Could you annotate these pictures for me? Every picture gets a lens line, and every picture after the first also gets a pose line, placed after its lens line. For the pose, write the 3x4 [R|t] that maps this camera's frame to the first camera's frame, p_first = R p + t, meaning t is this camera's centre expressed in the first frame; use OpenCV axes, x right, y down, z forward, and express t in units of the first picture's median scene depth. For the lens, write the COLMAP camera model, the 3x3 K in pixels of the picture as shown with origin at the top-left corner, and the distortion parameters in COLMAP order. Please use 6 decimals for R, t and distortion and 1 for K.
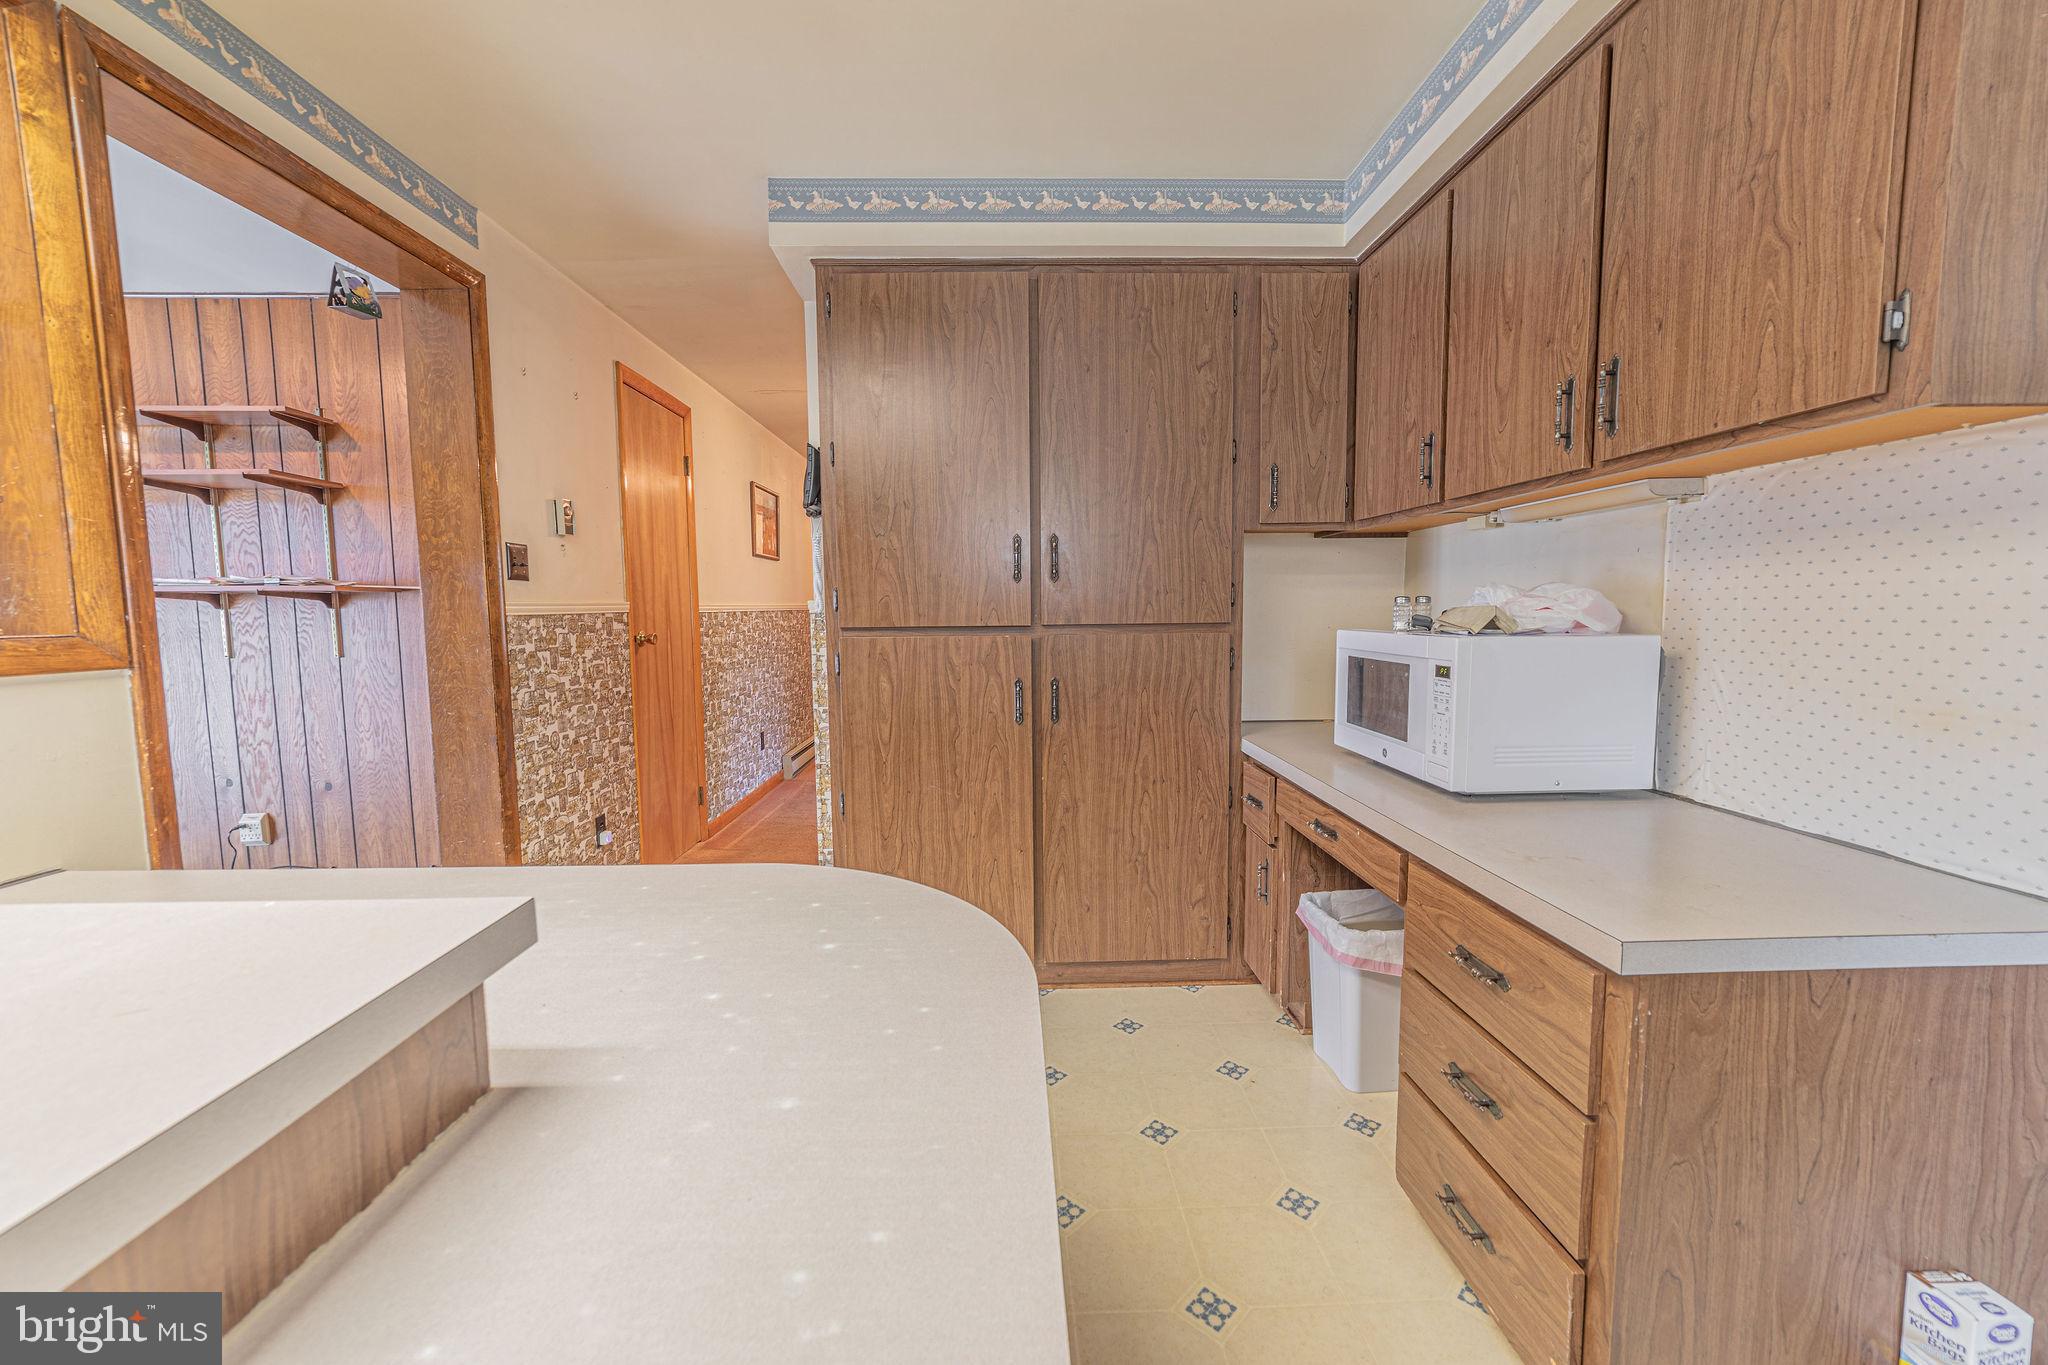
lens RADIAL K [[806.6, 0, 1029.2], [0, 806.6, 674.0], [0, 0, 1]] dist [-0.023222, 0.008216]
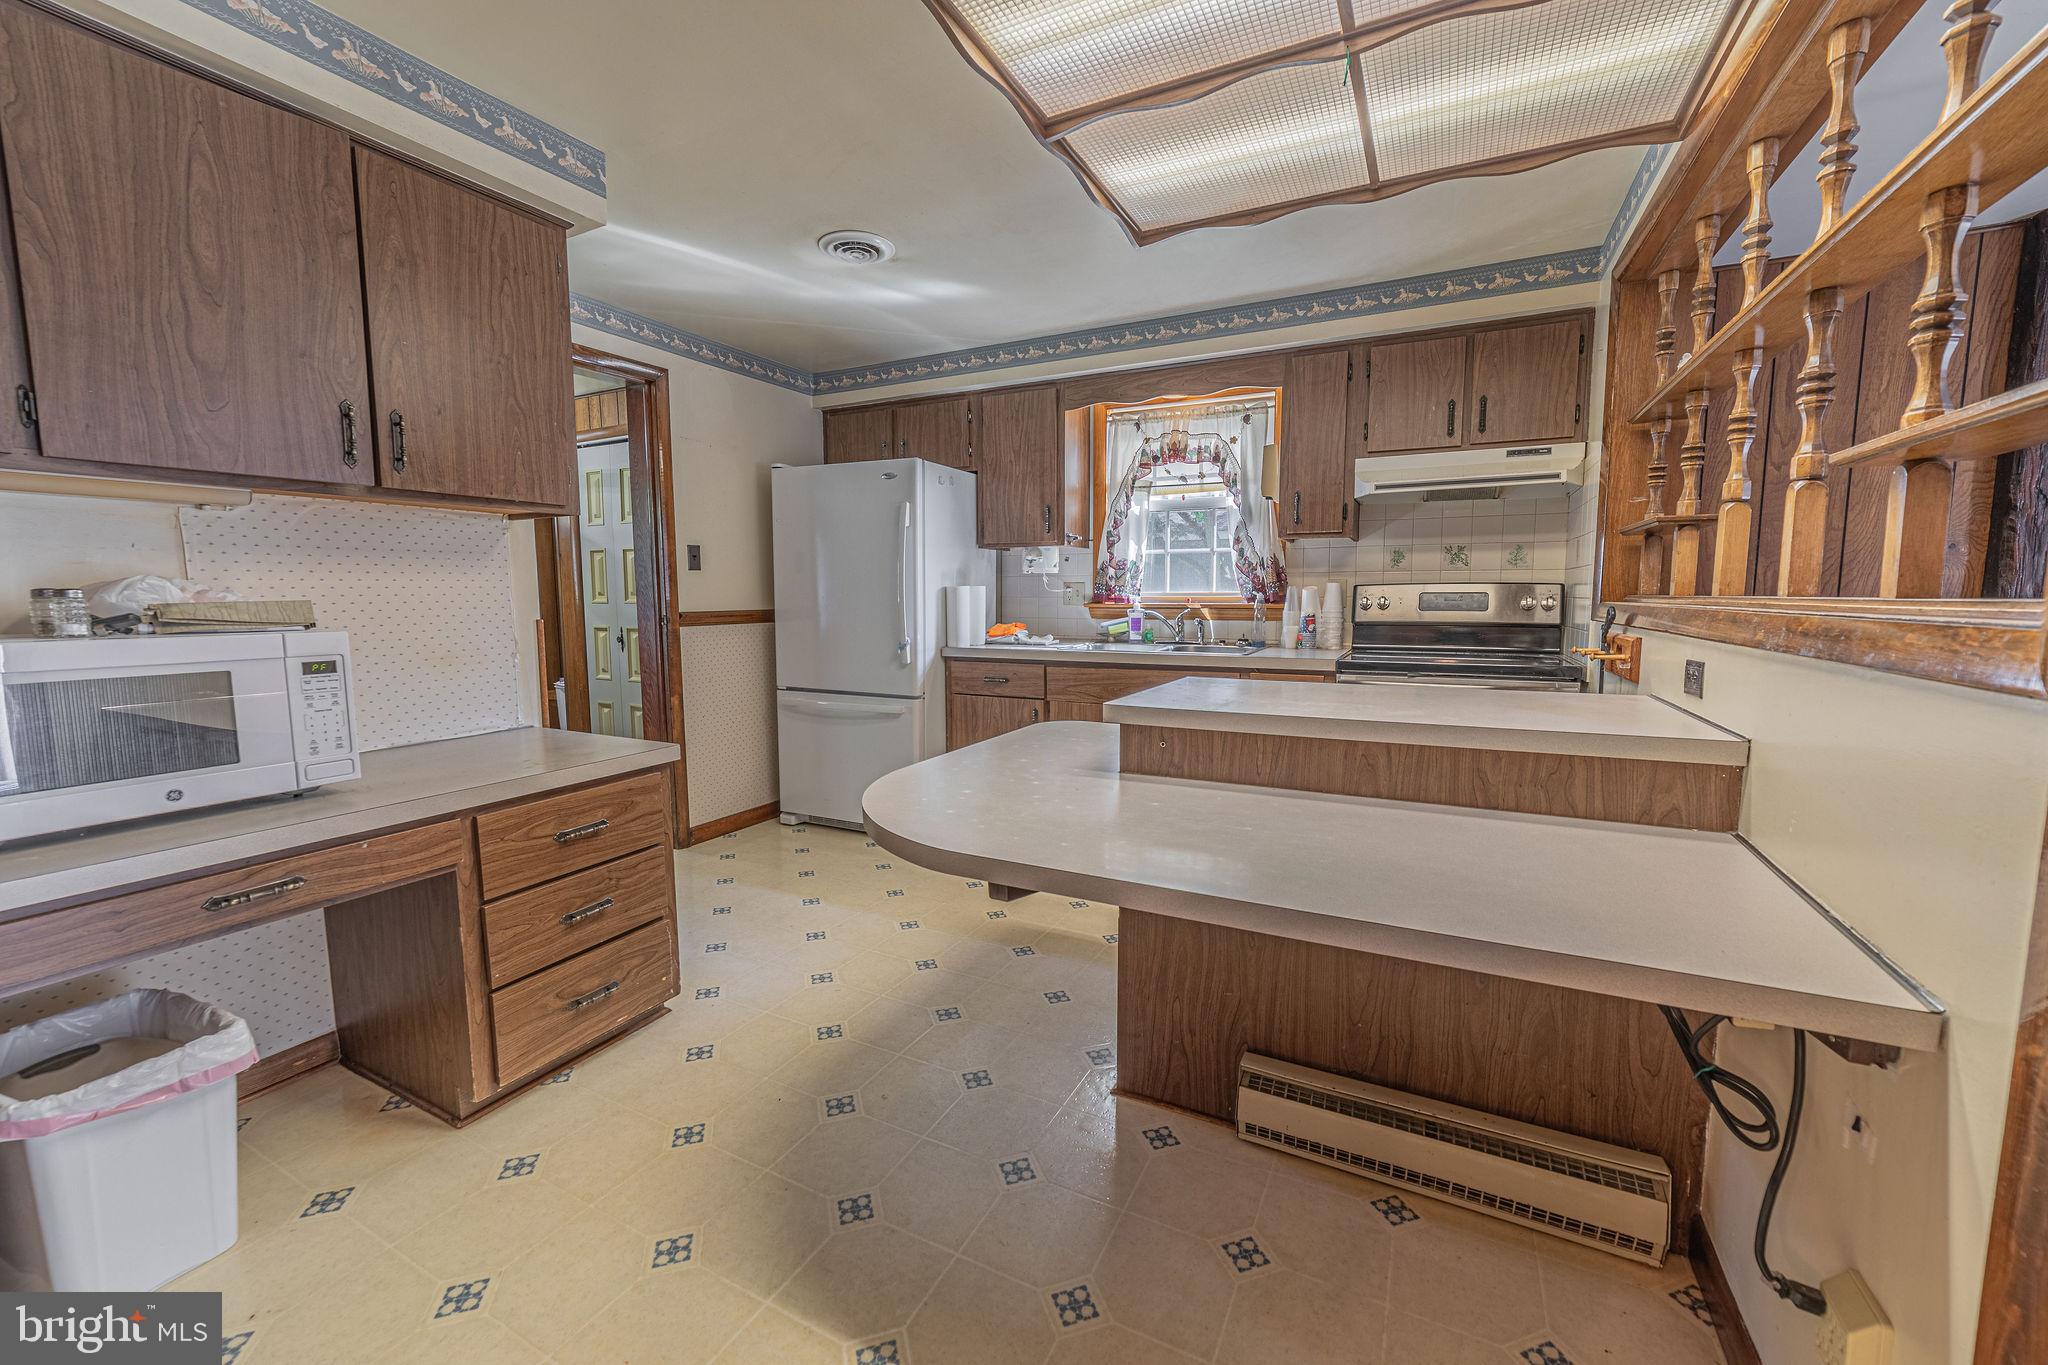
lens RADIAL K [[806.6, 0, 1019.2], [0, 806.6, 677.8], [0, 0, 1]] dist [-0.023222, 0.008216]
pose [[-0.873855, -0.042401, 0.484334, -0.488434], [0.046167, 0.984452, 0.169481, -0.080030], [-0.483990, 0.170462, -0.858310, 0.995237]]
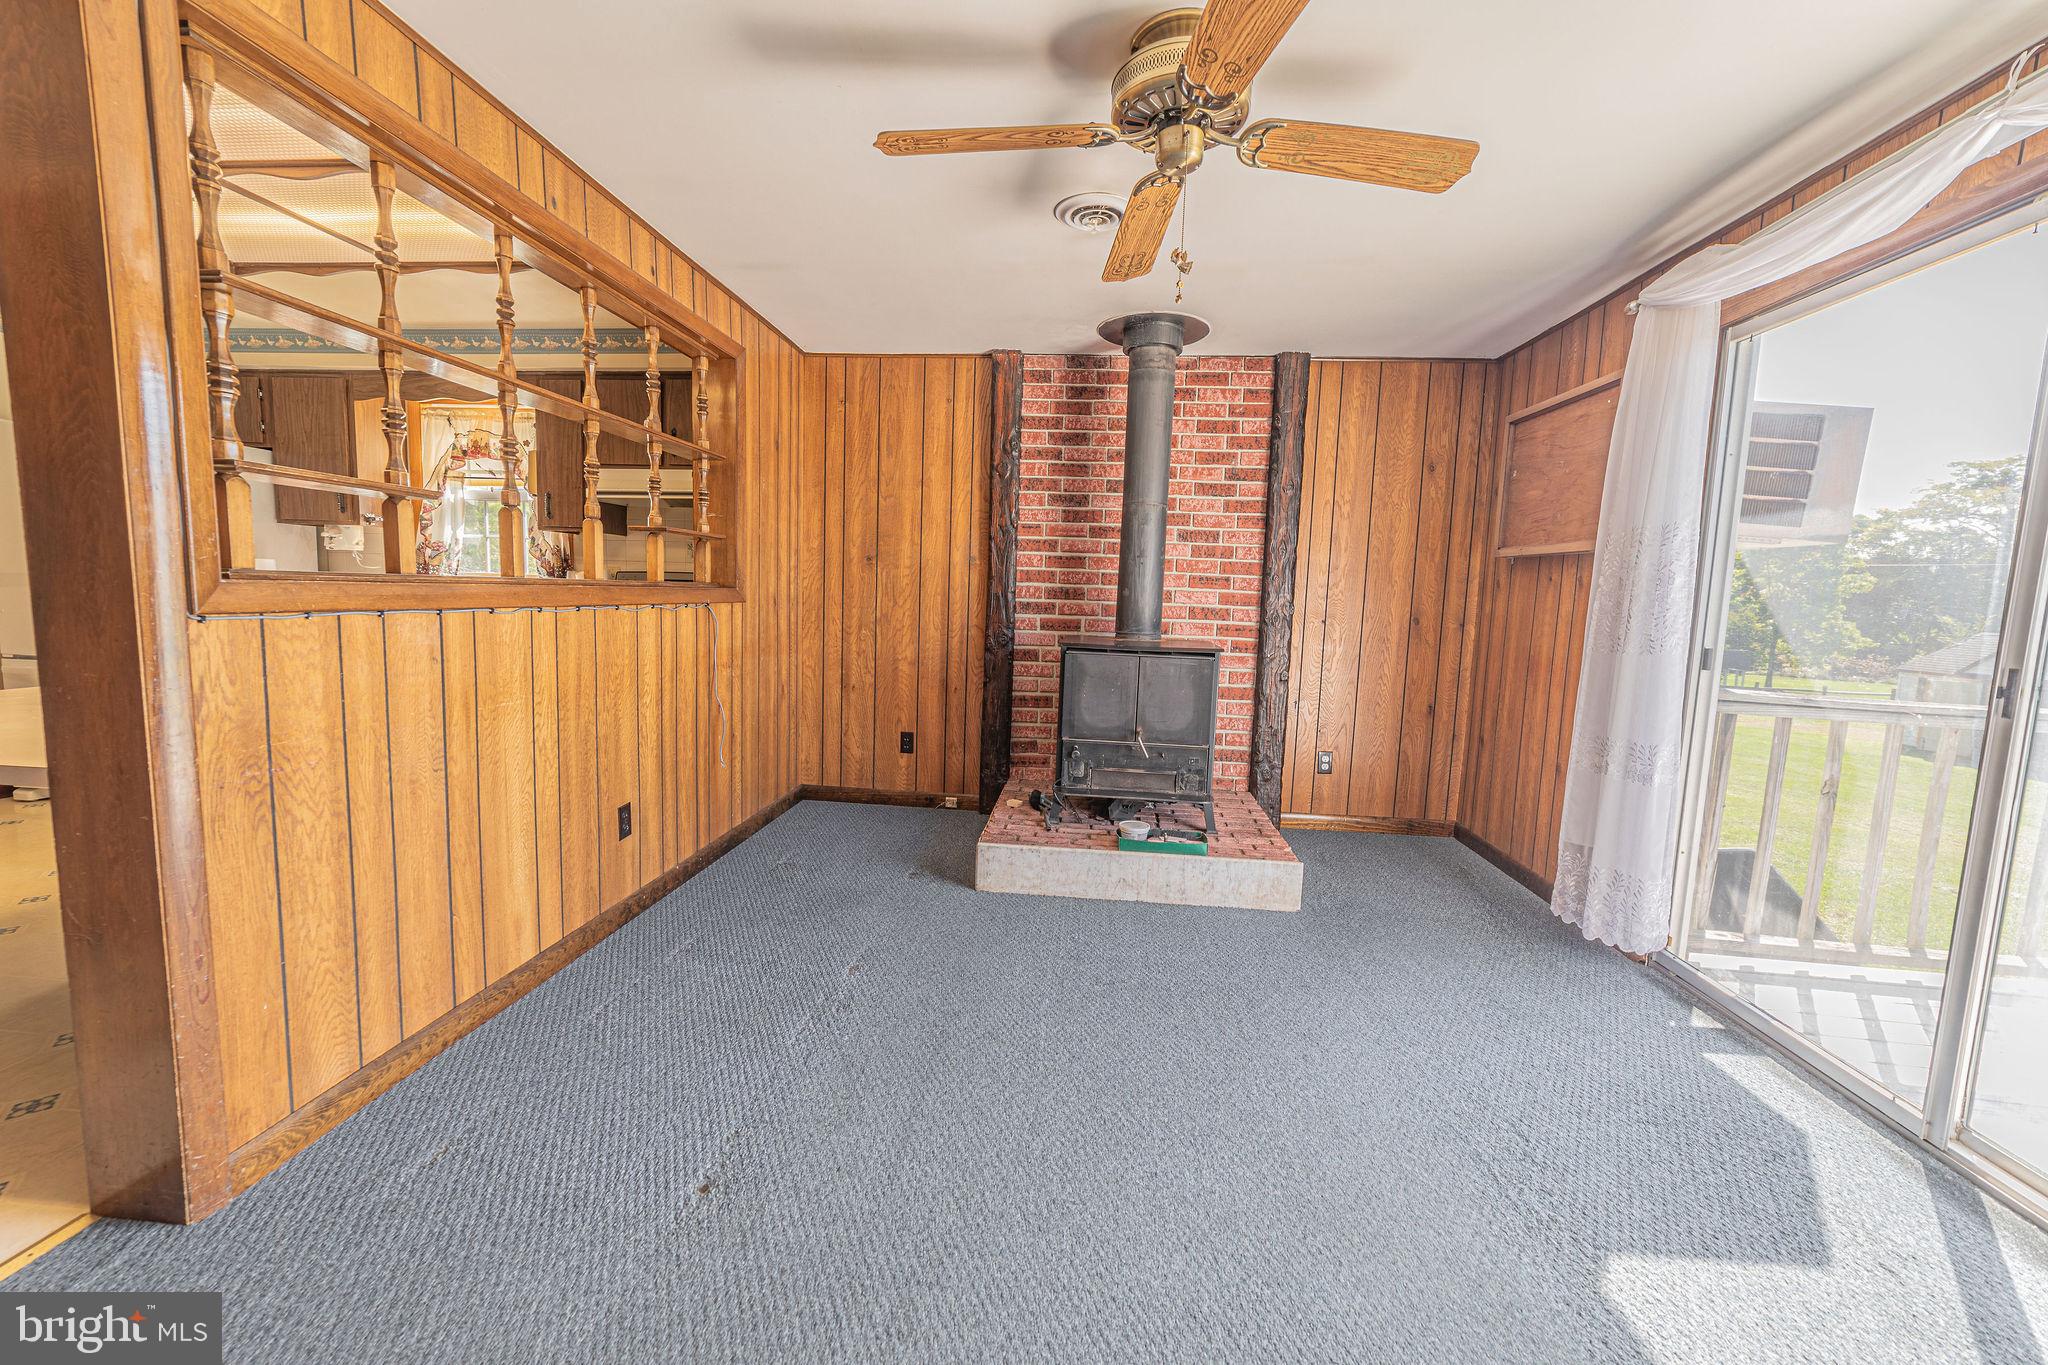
lens RADIAL K [[806.6, 0, 1020.3], [0, 806.6, 680.0], [0, 0, 1]] dist [-0.023222, 0.008216]
pose [[-0.992036, -0.038312, 0.119990, -1.465721], [-0.015545, 0.982576, 0.185207, -0.075530], [-0.124995, 0.181867, -0.975346, 1.096128]]
